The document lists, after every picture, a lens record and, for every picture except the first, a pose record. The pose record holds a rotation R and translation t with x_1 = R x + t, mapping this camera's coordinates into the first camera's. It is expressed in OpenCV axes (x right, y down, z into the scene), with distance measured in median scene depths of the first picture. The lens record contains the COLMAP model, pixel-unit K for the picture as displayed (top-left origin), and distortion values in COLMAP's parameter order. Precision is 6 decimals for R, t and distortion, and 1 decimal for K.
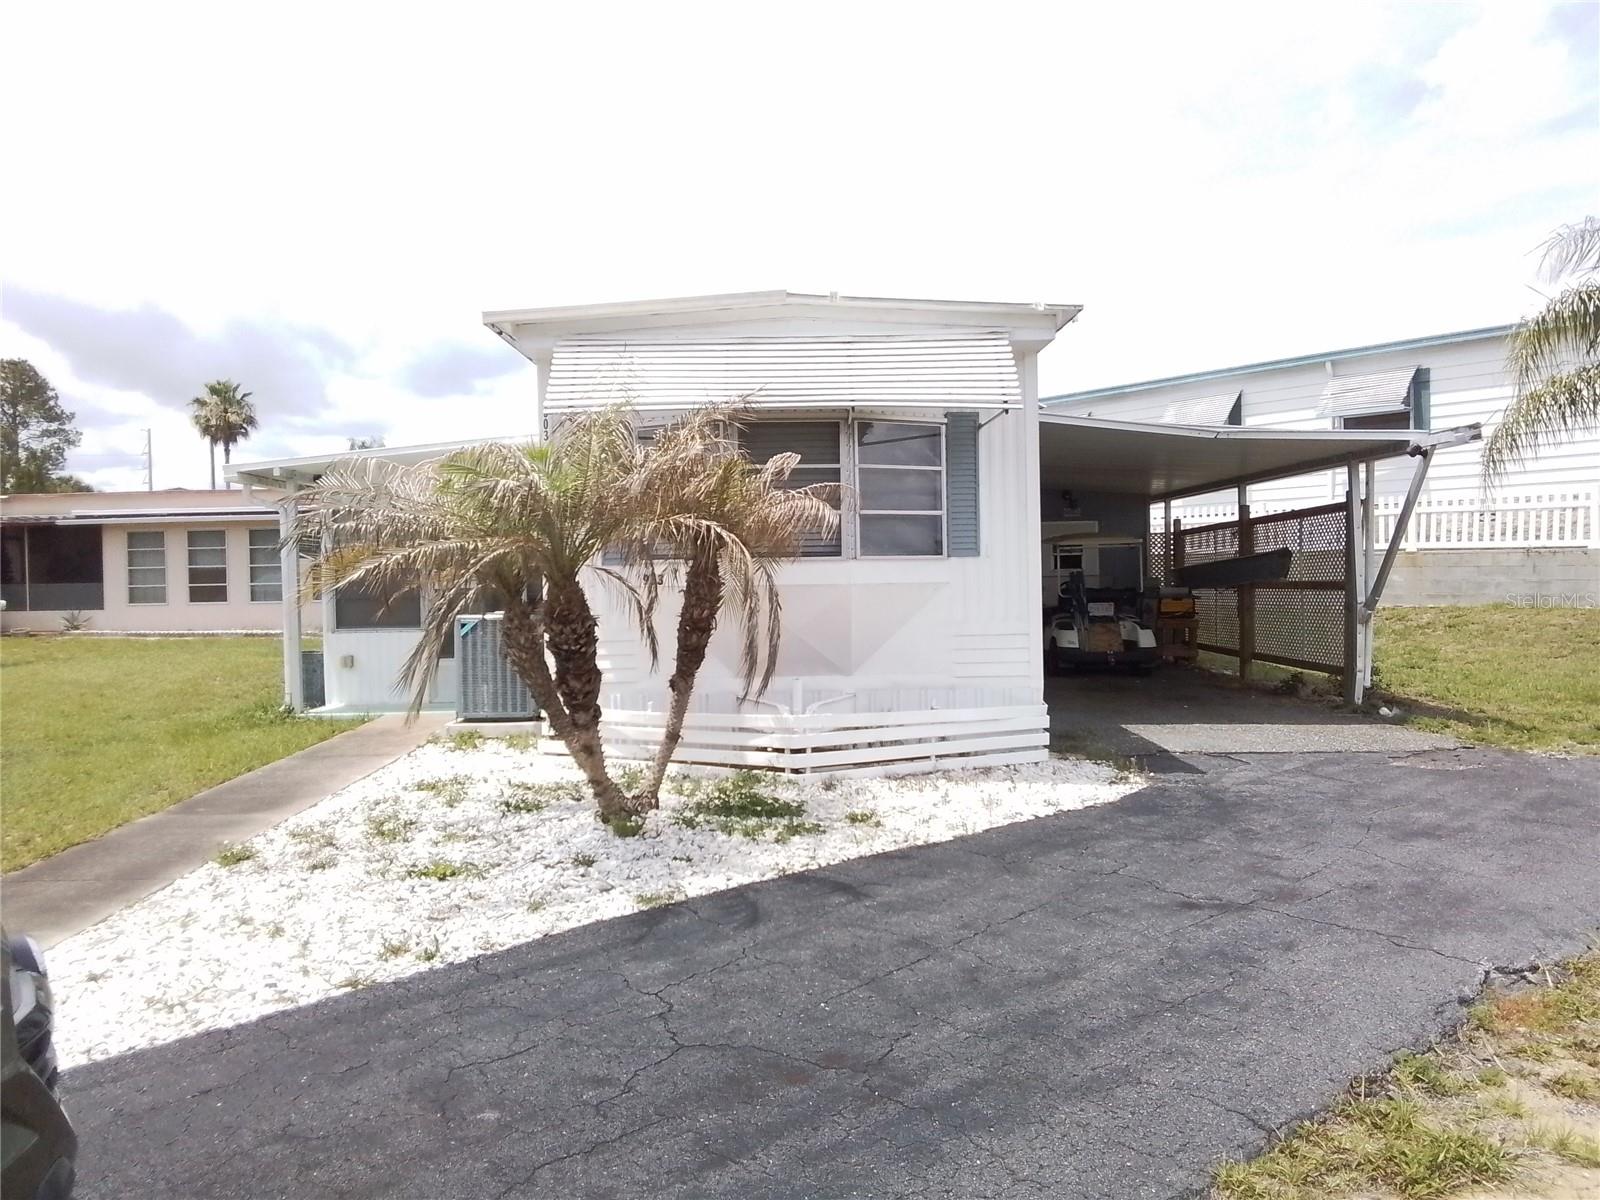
lens RADIAL K [[1119.9, 0, 810.6], [0, 1119.9, 591.9], [0, 0, 1]] dist [0.010671, -0.002614]
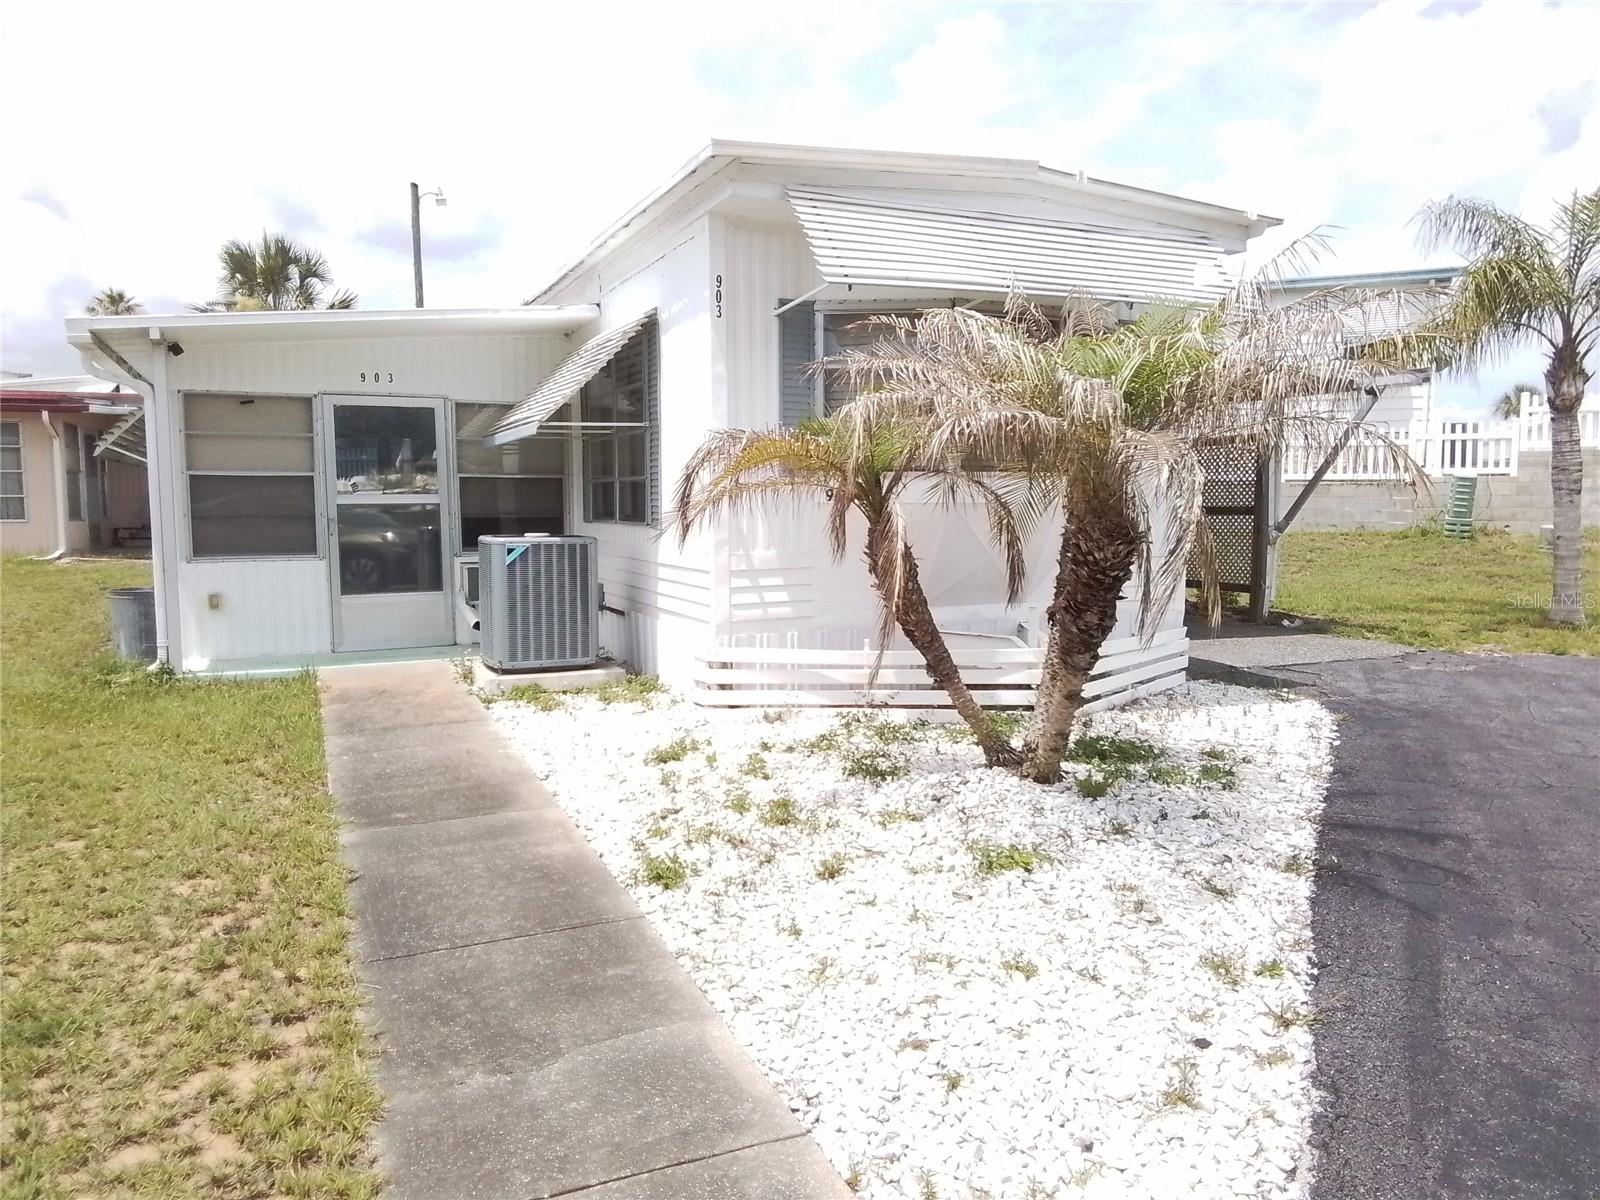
lens RADIAL K [[1119.9, 0, 798.3], [0, 1119.9, 612.9], [0, 0, 1]] dist [0.010671, -0.002614]
pose [[0.911210, -0.028370, 0.410964, -0.551396], [-0.007198, 0.996377, 0.084744, 0.006518], [-0.411879, -0.080178, 0.907704, 0.255454]]
